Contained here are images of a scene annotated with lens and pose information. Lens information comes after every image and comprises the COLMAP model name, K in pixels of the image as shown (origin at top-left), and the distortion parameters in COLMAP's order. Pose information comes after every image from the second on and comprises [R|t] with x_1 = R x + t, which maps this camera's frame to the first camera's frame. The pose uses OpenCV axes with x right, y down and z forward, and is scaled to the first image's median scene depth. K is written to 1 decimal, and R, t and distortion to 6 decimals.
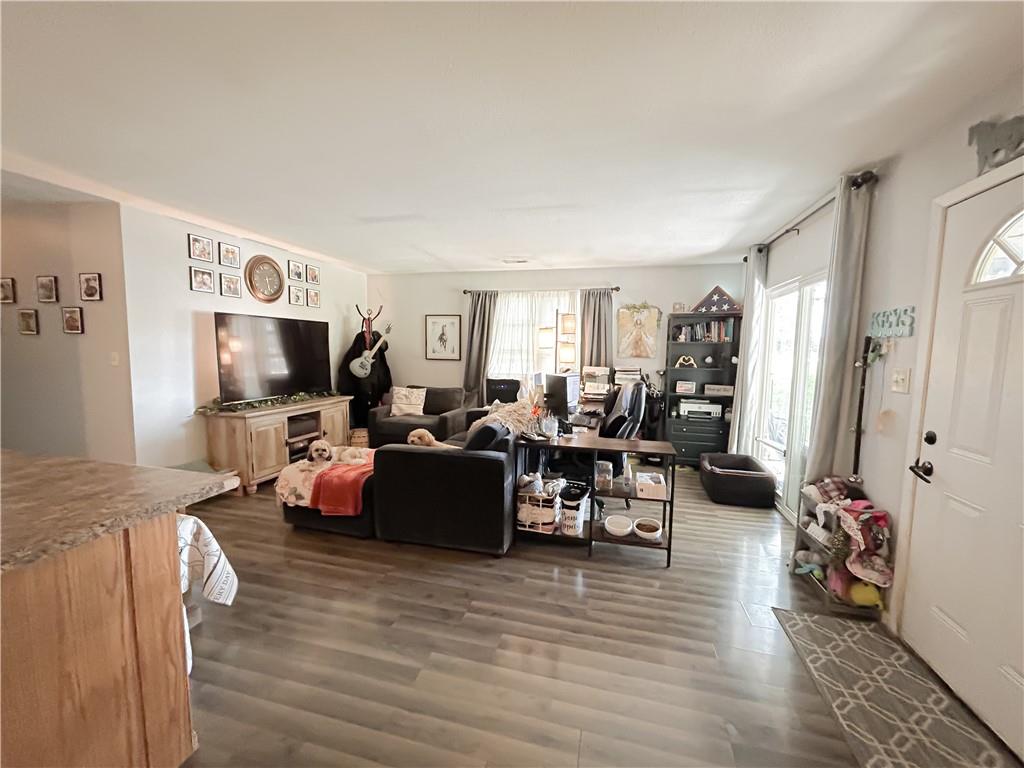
lens RADIAL K [[413.0, 0, 511.7], [0, 413.0, 384.5], [0, 0, 1]] dist [-0.001505, 0.000565]
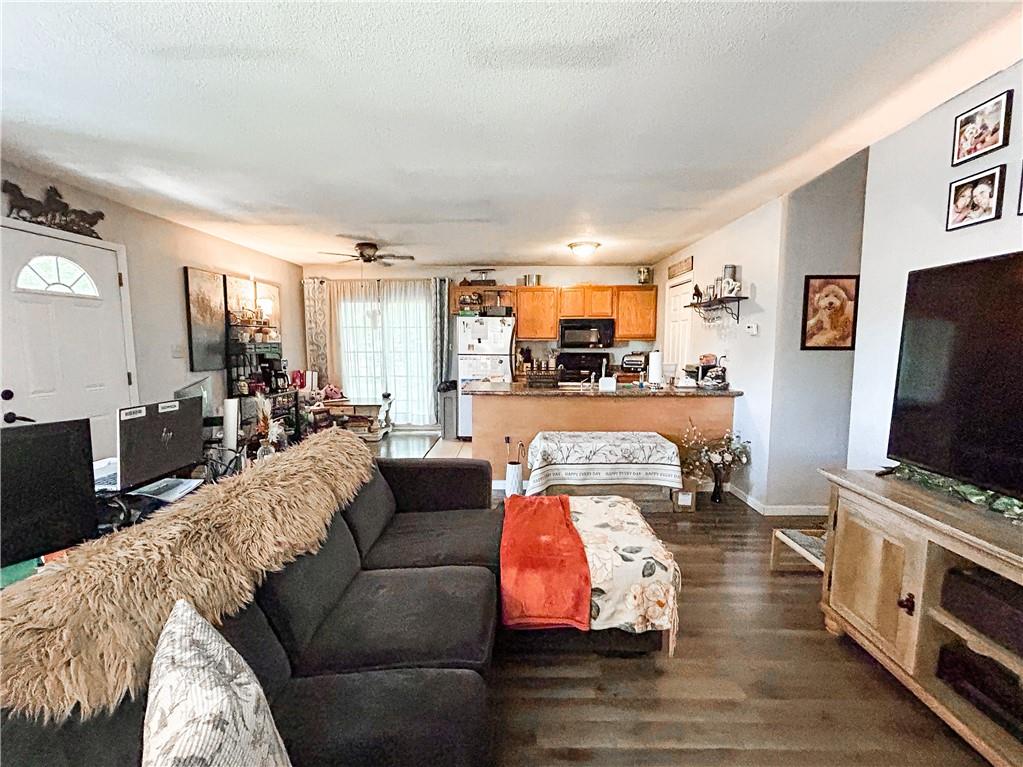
lens RADIAL K [[439.8, 0, 509.2], [0, 439.8, 380.9], [0, 0, 1]] dist [0.009677, -0.000139]
pose [[-0.970987, 0.001710, -0.239126, -0.094577], [-0.040095, 0.984654, 0.169851, -0.091359], [0.235747, 0.174510, -0.956017, 1.097774]]
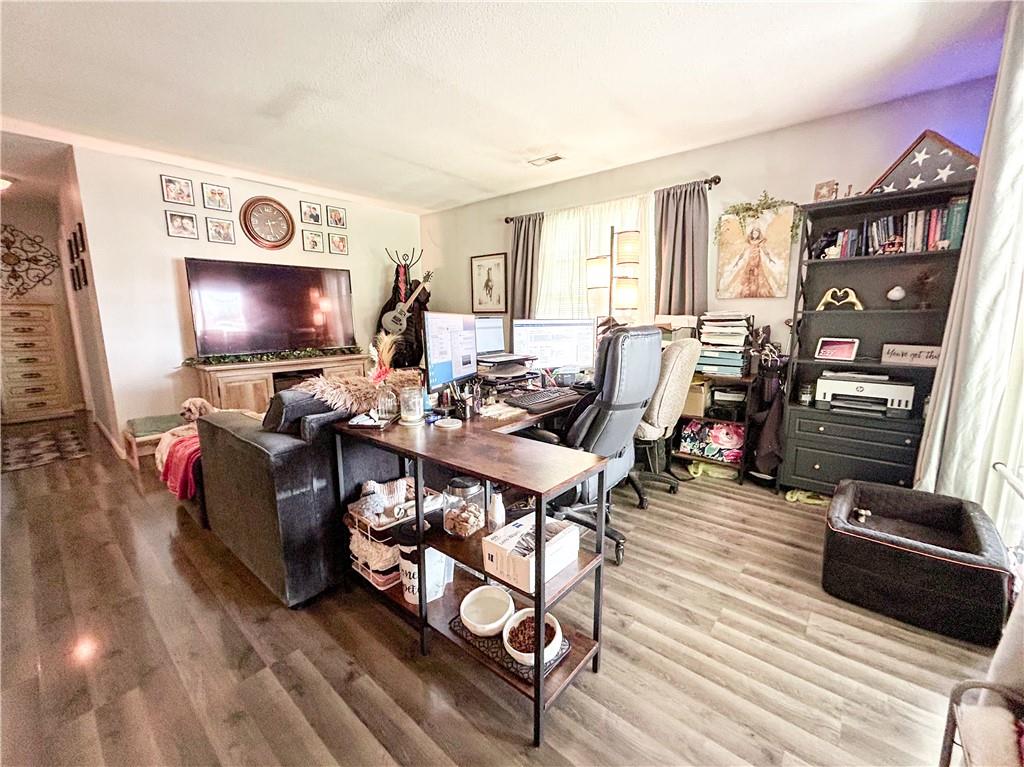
lens RADIAL K [[424.1, 0, 510.7], [0, 424.1, 383.5], [0, 0, 1]] dist [-0.000497, -0.000044]
pose [[0.897247, 0.050226, -0.438664, 0.296349], [-0.019537, 0.997052, 0.074199, 0.018931], [0.441097, -0.058004, 0.895583, 0.344915]]
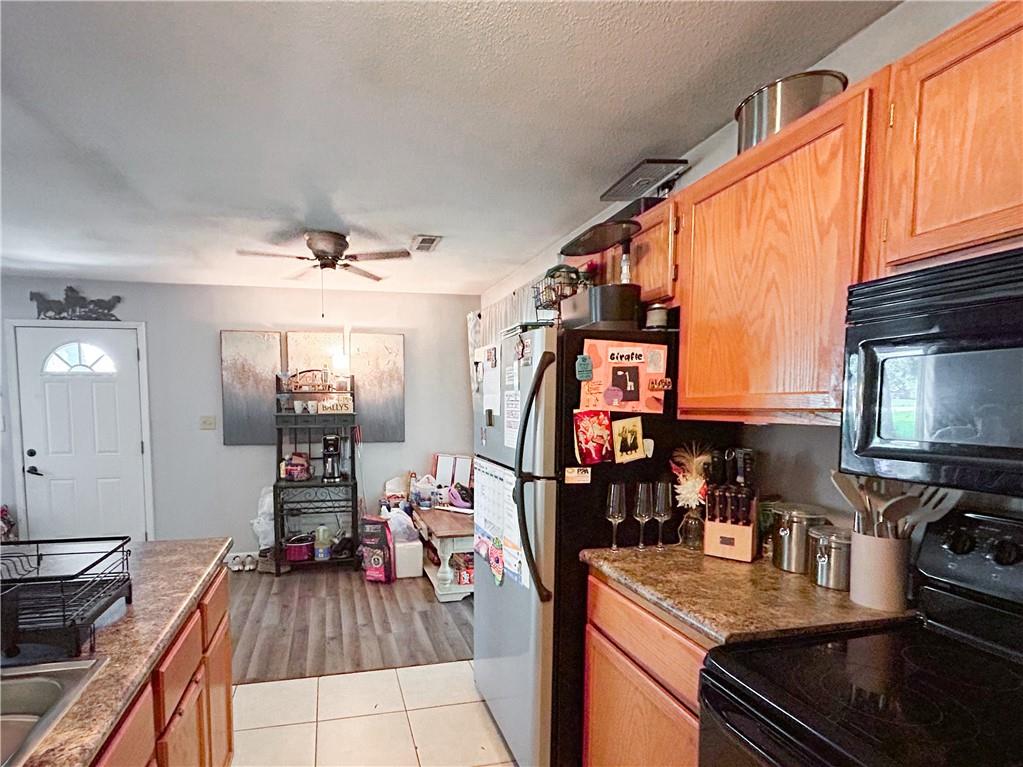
lens RADIAL K [[494.5, 0, 422.9], [0, 494.5, 439.7], [0, 0, 1]] dist [-0.000905, 0.000242]
pose [[-0.433305, -0.084654, 0.897263, -0.666620], [0.073035, 0.989006, 0.128580, -0.032706], [-0.898283, 0.121246, -0.422359, 0.142680]]
